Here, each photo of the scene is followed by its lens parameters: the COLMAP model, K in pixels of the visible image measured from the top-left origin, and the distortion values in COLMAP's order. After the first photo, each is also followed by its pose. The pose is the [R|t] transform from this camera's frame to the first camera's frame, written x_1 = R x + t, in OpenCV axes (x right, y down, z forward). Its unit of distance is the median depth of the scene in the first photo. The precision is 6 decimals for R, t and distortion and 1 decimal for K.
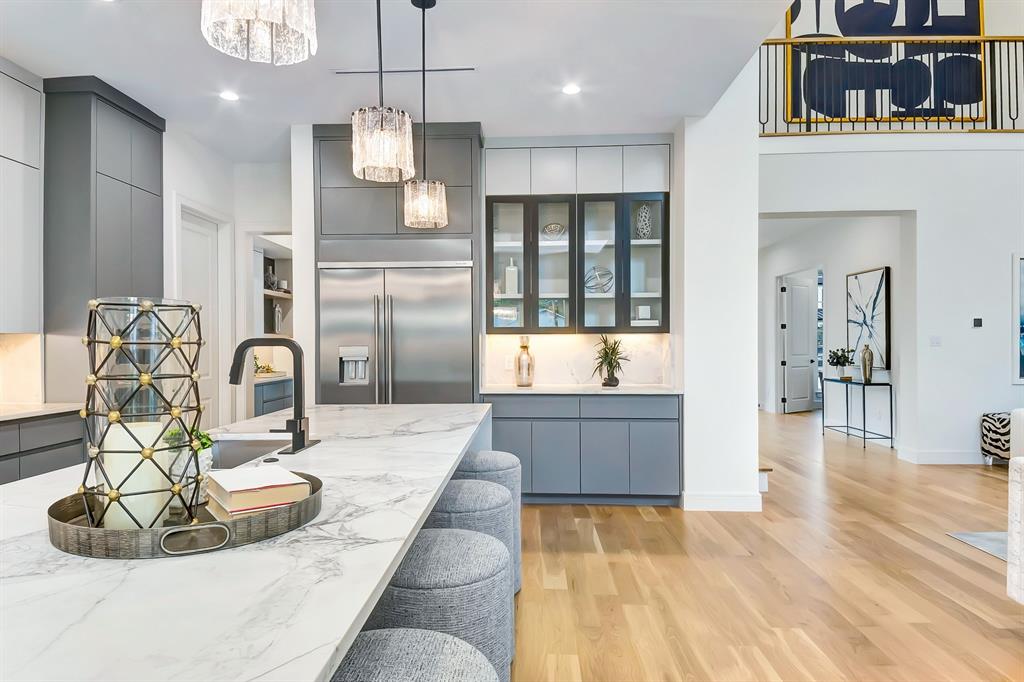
lens RADIAL K [[641.2, 0, 502.2], [0, 641.2, 343.6], [0, 0, 1]] dist [0.025034, -0.022945]
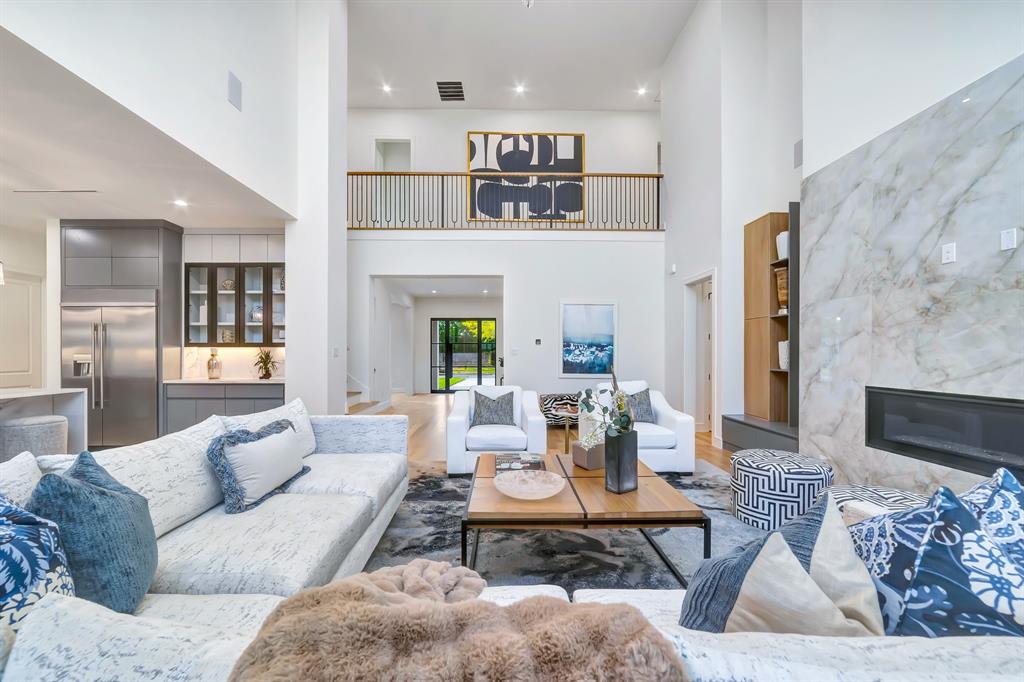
lens RADIAL K [[419.8, 0, 513.8], [0, 419.8, 353.1], [0, 0, 1]] dist [-0.002409, 0.001952]
pose [[0.998265, 0.000581, 0.058875, 0.754038], [-0.000036, 0.999957, -0.009259, 0.010561], [-0.058878, 0.009241, 0.998222, -0.121534]]
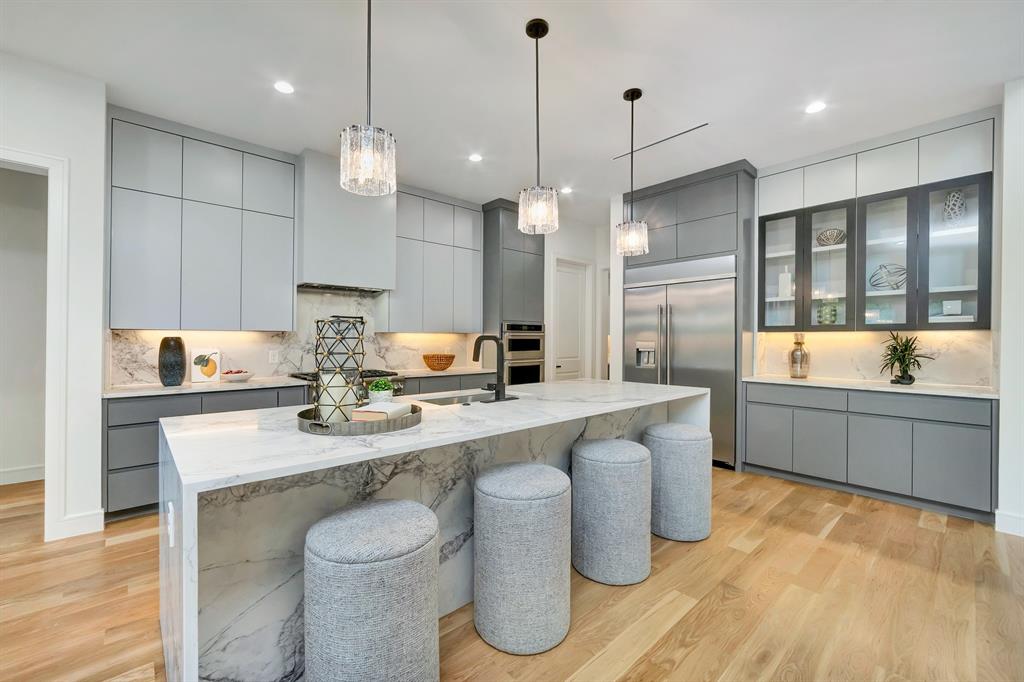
lens RADIAL K [[427.4, 0, 493.7], [0, 427.4, 339.5], [0, 0, 1]] dist [0.000935, 0.001127]
pose [[0.694931, 0.006259, -0.719049, 0.207251], [-0.006201, 0.999977, 0.002711, -0.000056], [0.719050, 0.002575, 0.694954, 0.087561]]
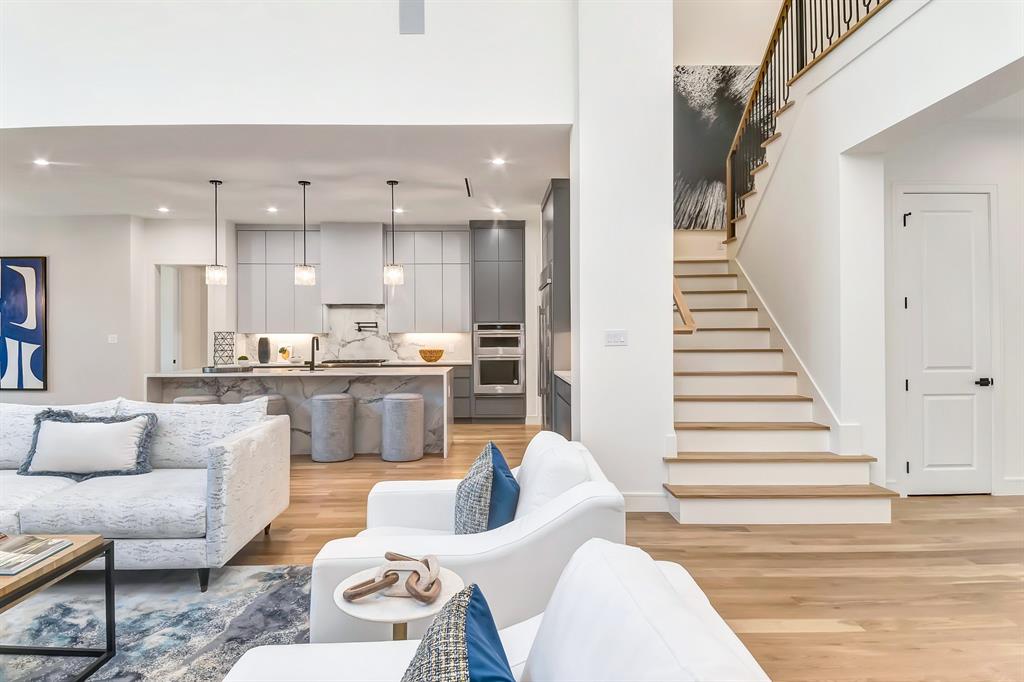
lens RADIAL K [[641.2, 0, 515.5], [0, 641.2, 336.9], [0, 0, 1]] dist [0.025034, -0.022945]
pose [[0.053983, 0.002358, -0.998539, 1.296329], [0.003033, 0.999992, 0.002525, -0.003025], [0.998537, -0.003165, 0.053975, 0.811406]]
